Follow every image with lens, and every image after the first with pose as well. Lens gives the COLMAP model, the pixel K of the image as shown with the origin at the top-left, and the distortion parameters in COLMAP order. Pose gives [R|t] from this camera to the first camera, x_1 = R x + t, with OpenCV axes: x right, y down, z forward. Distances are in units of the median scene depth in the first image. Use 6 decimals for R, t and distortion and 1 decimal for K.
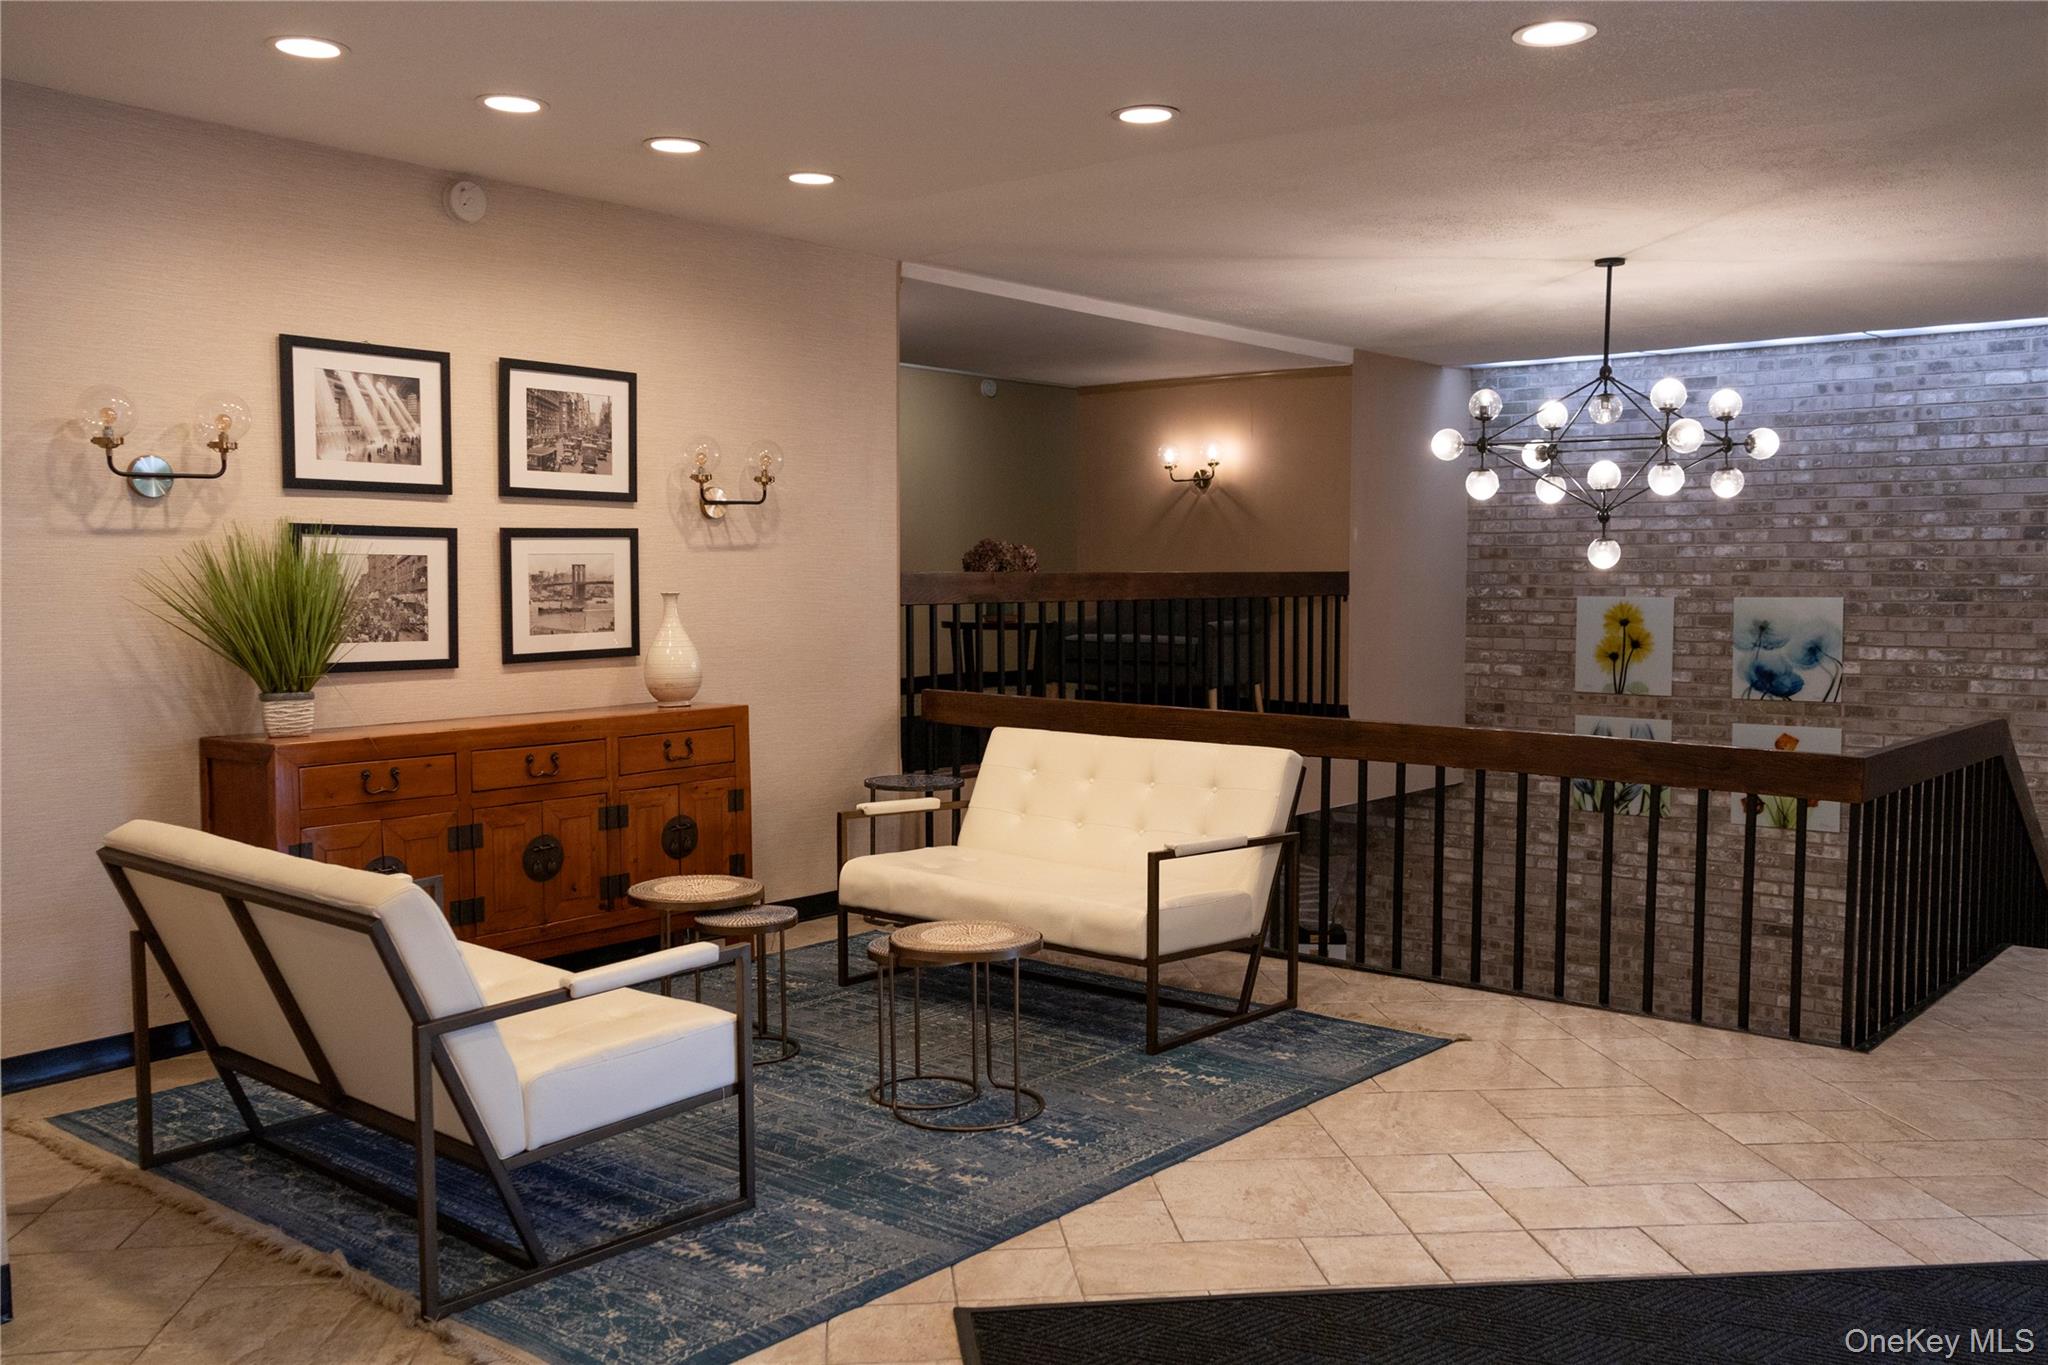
lens RADIAL K [[1747.4, 0, 1026.9], [0, 1747.4, 686.9], [0, 0, 1]] dist [0.010897, 0.030794]
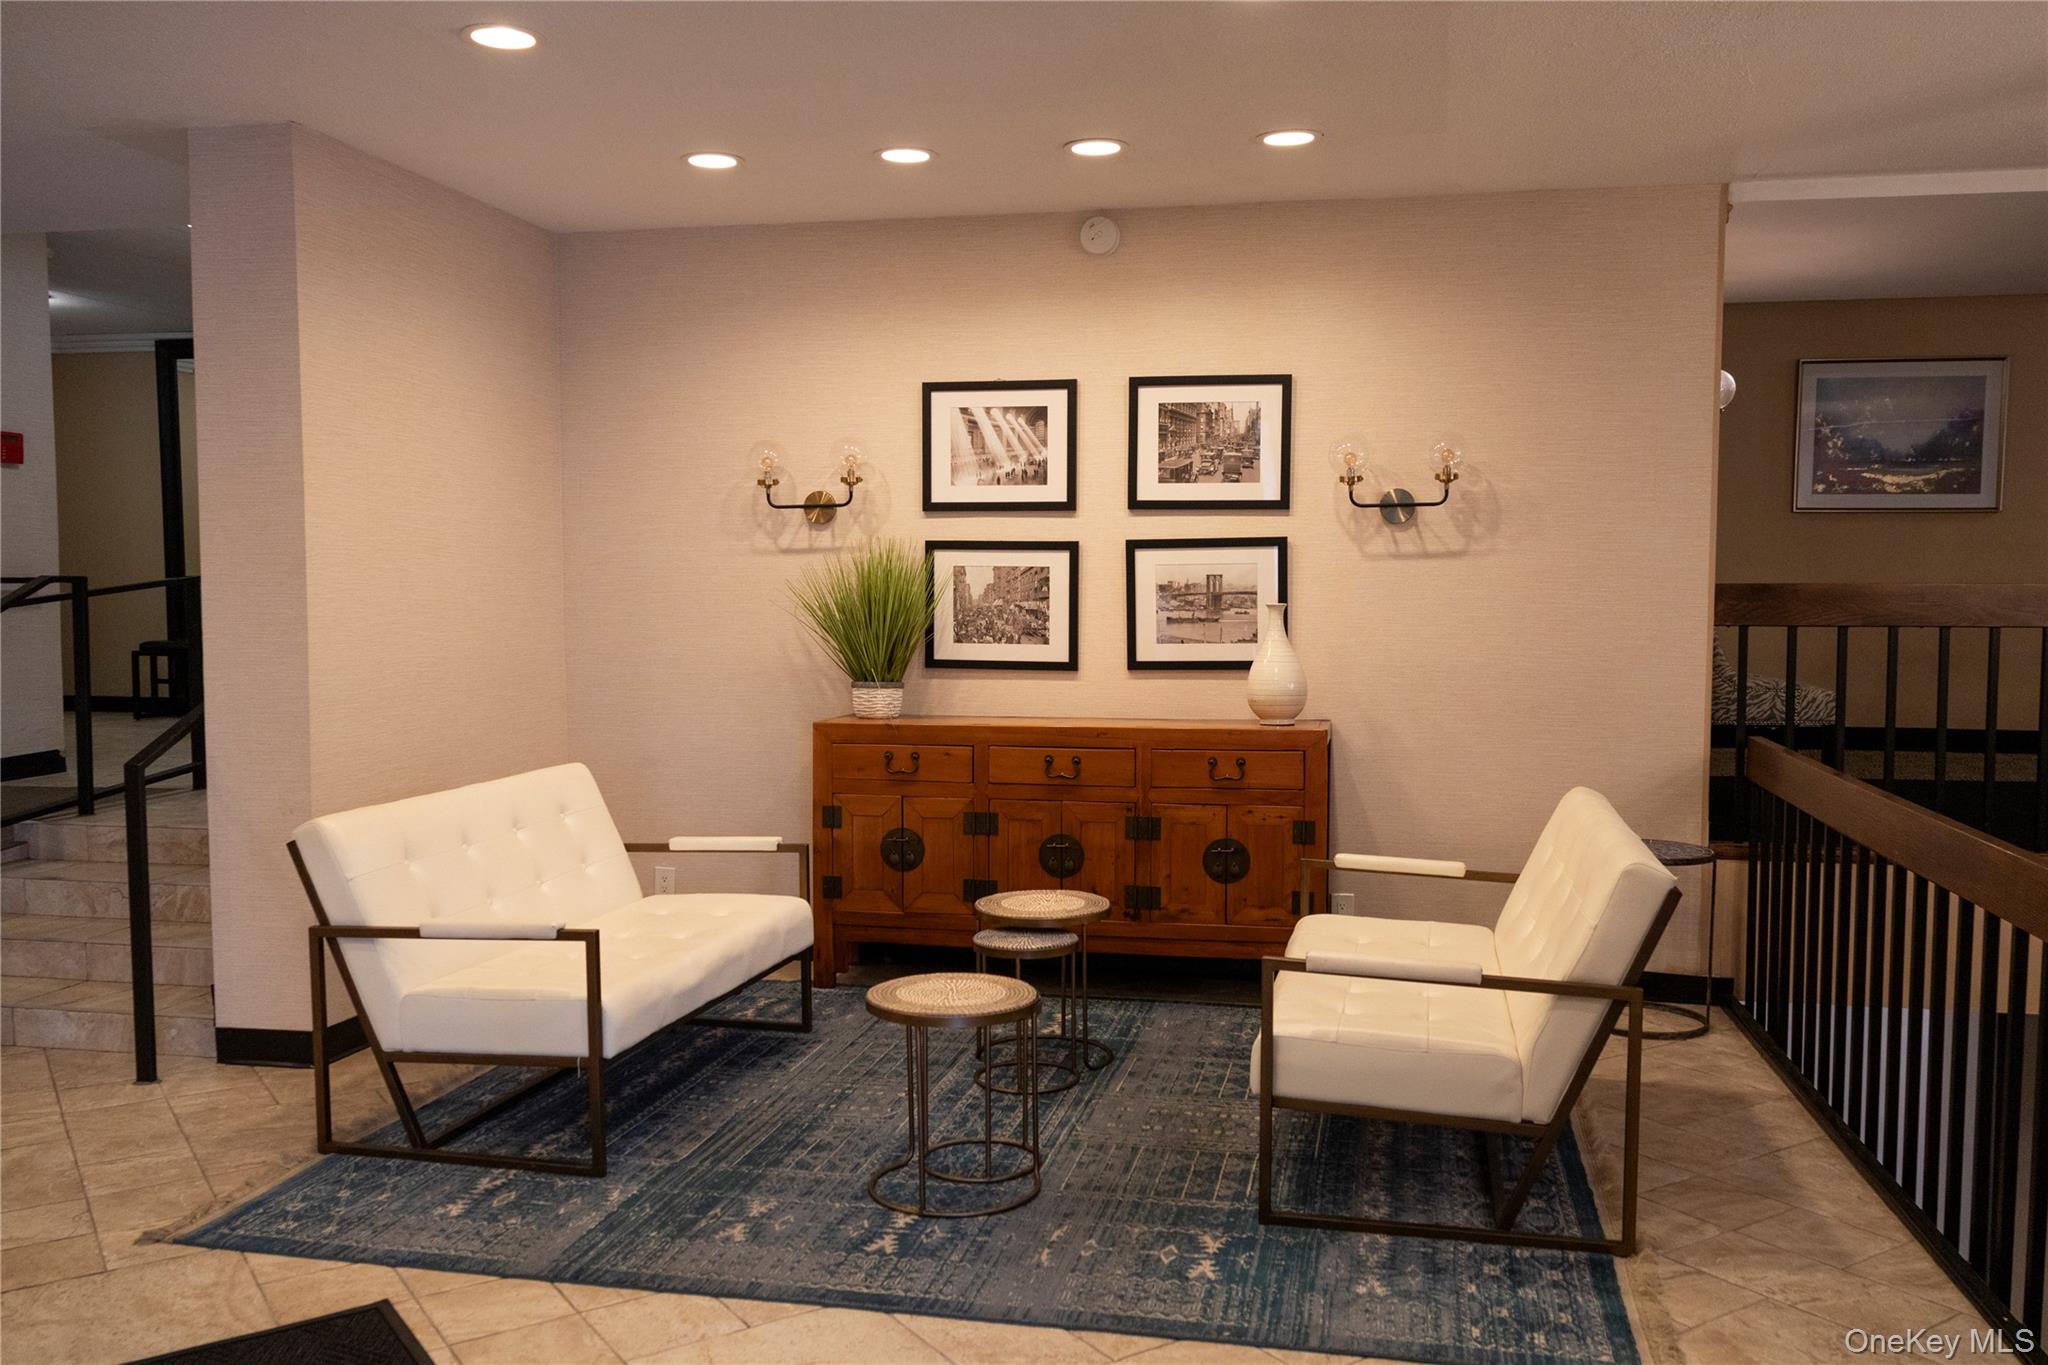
lens RADIAL K [[1654.0, 0, 1029.1], [0, 1654.0, 680.5], [0, 0, 1]] dist [-0.008945, 0.004317]
pose [[0.475940, 0.055443, -0.877728, 0.590084], [-0.059108, 0.997771, 0.030975, -0.036911], [0.877489, 0.037139, 0.478156, 0.518415]]
